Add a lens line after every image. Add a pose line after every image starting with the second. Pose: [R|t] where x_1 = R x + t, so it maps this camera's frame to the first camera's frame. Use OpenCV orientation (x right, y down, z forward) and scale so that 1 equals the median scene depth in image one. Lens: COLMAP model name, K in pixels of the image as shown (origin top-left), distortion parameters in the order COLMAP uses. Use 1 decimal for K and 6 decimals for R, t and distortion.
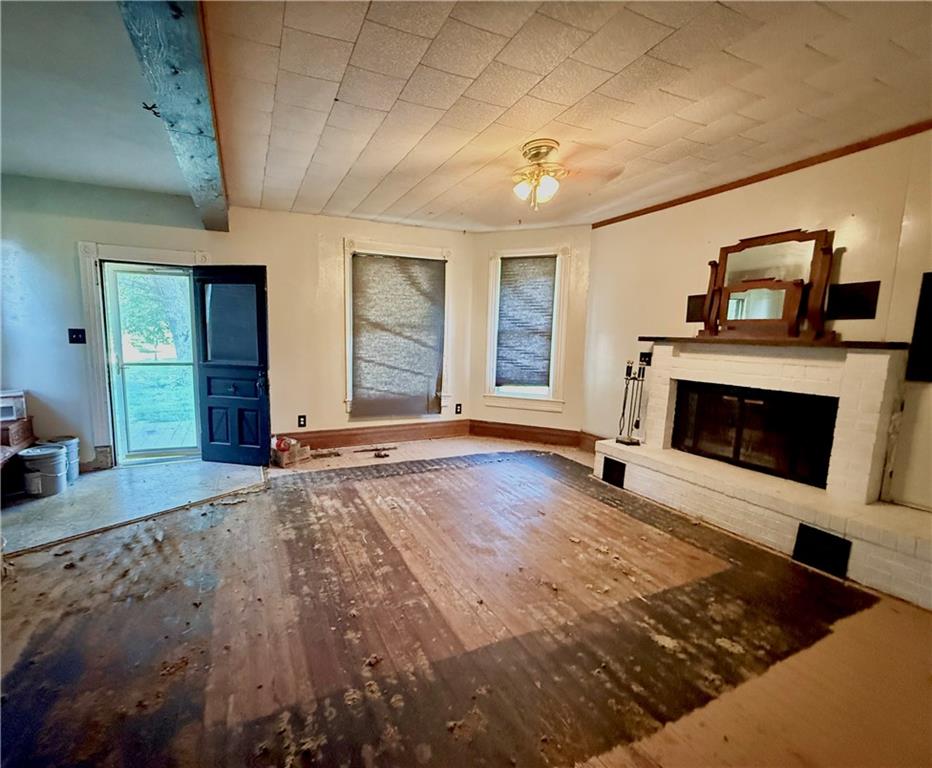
lens RADIAL K [[445.0, 0, 457.0], [0, 445.0, 385.4], [0, 0, 1]] dist [-0.000035, 0.000038]
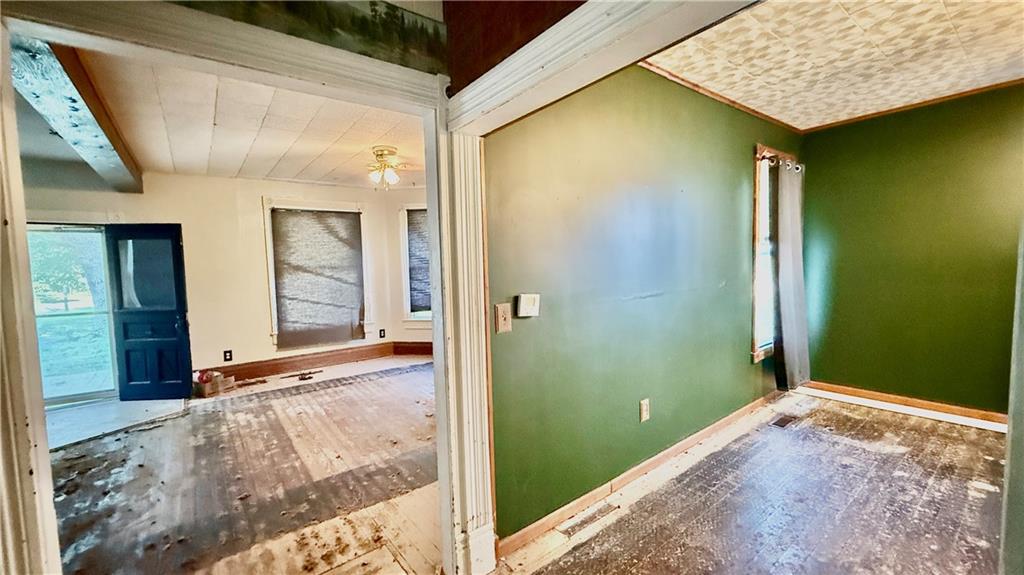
lens RADIAL K [[403.5, 0, 520.0], [0, 403.5, 286.2], [0, 0, 1]] dist [0.001839, -0.000404]
pose [[0.967219, -0.056935, 0.247479, 0.140954], [0.071795, 0.996092, -0.051435, 0.011988], [-0.243583, 0.067517, 0.967527, -0.206138]]
